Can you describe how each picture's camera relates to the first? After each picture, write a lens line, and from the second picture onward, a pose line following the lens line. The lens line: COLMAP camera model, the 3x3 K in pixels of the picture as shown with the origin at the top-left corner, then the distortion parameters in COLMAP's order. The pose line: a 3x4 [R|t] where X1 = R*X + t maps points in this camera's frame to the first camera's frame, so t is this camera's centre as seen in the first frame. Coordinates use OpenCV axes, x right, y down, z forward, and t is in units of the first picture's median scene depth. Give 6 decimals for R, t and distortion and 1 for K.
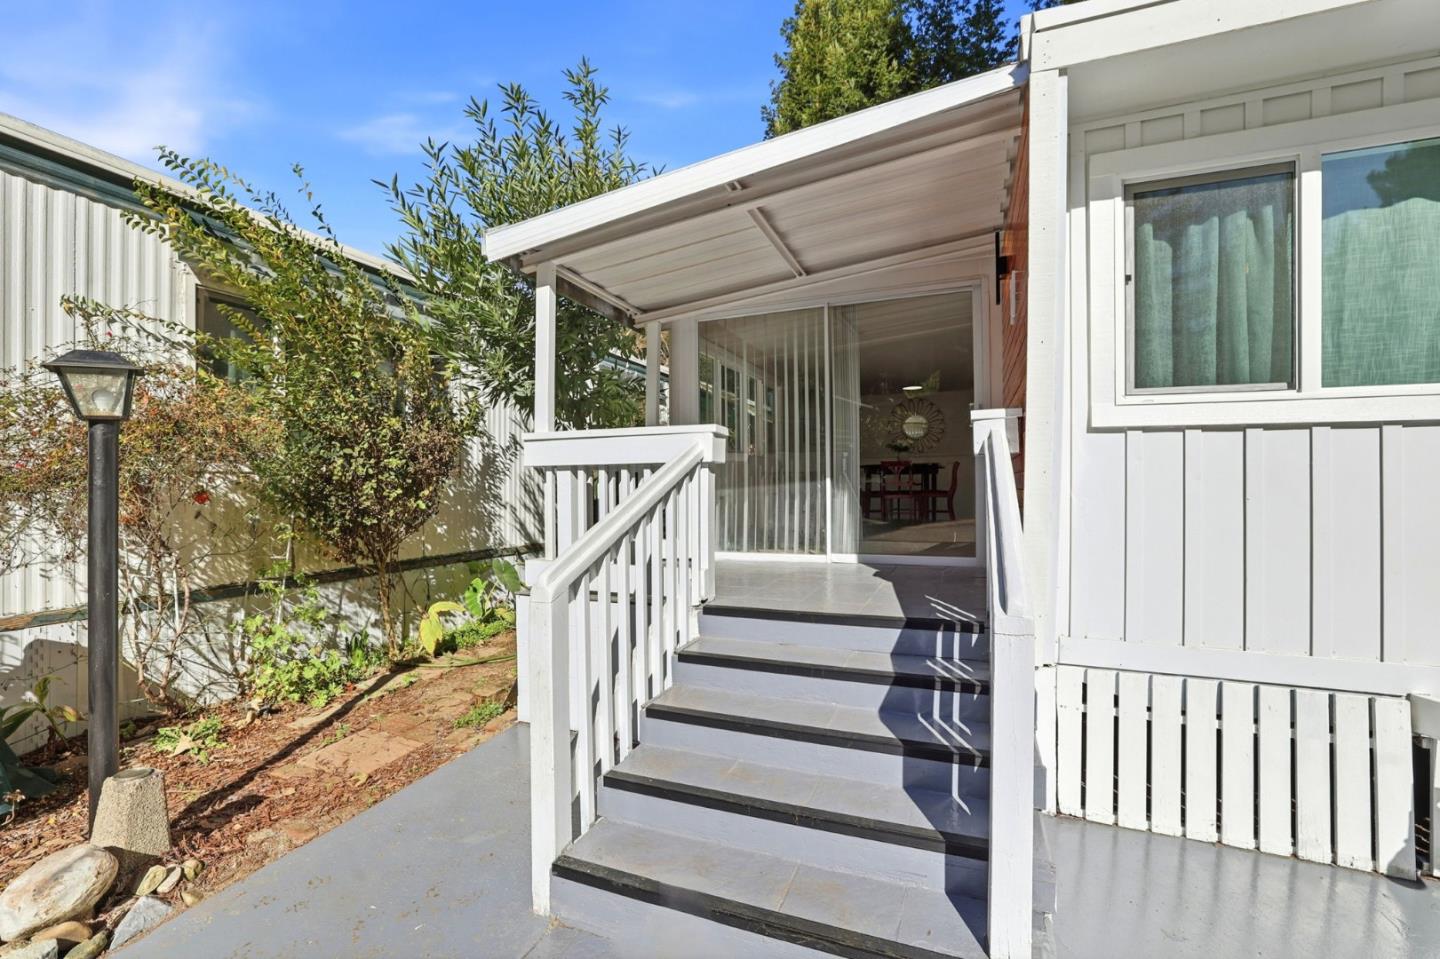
lens RADIAL K [[627.7, 0, 718.7], [0, 627.7, 480.6], [0, 0, 1]] dist [-0.032242, 0.011799]
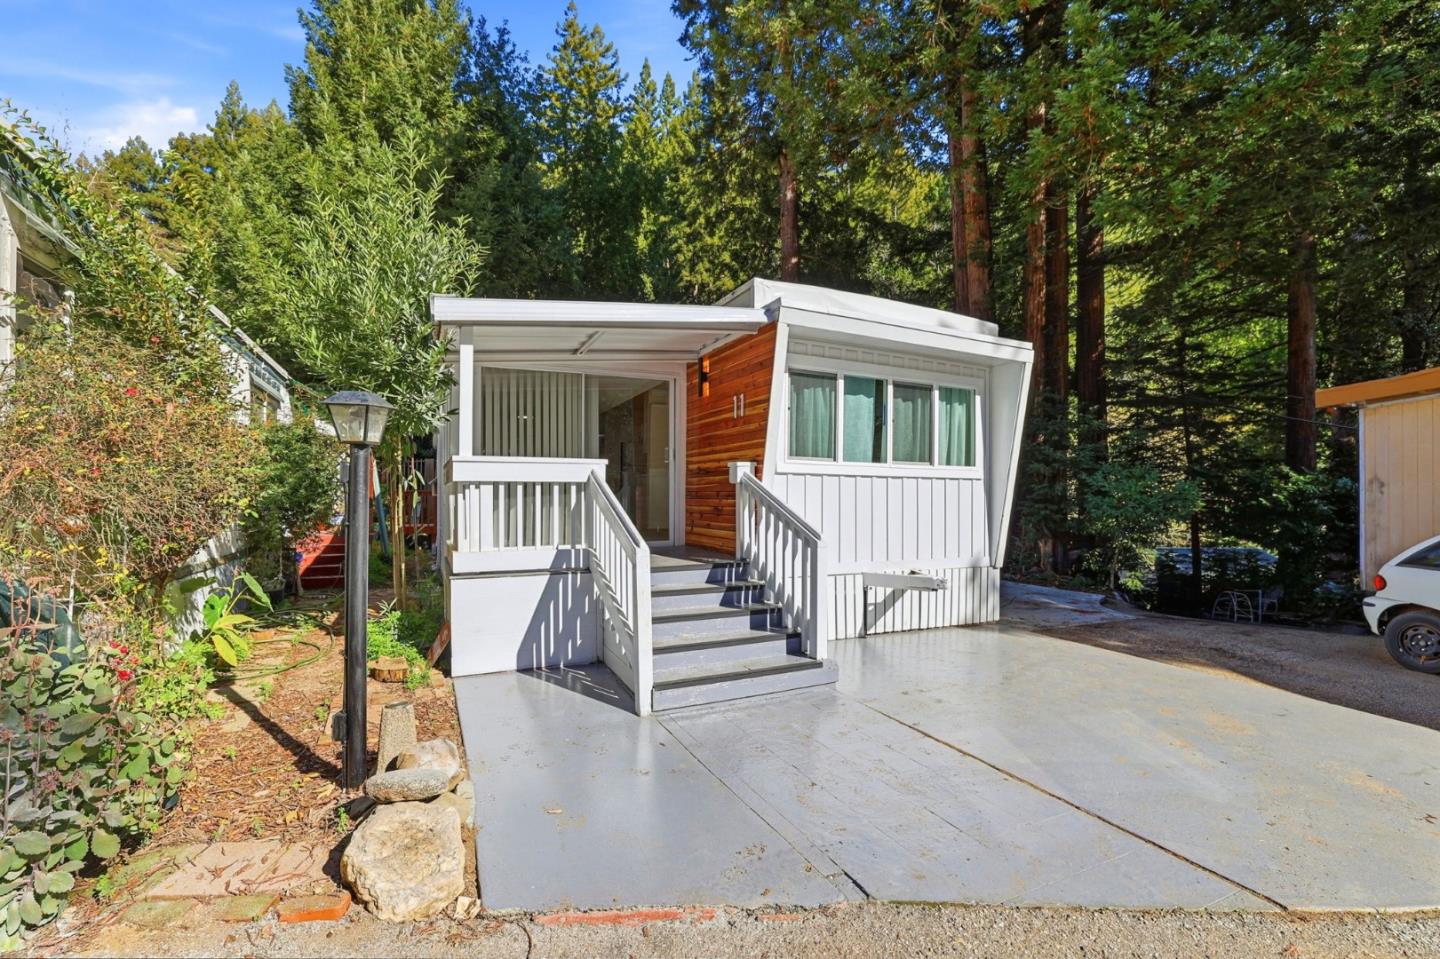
lens RADIAL K [[627.7, 0, 729.7], [0, 627.7, 491.2], [0, 0, 1]] dist [-0.032242, 0.011799]
pose [[0.665395, 0.013083, 0.746376, -1.175797], [-0.011580, 0.999907, -0.007203, 0.001980], [-0.746401, -0.003851, 0.665485, -0.378789]]
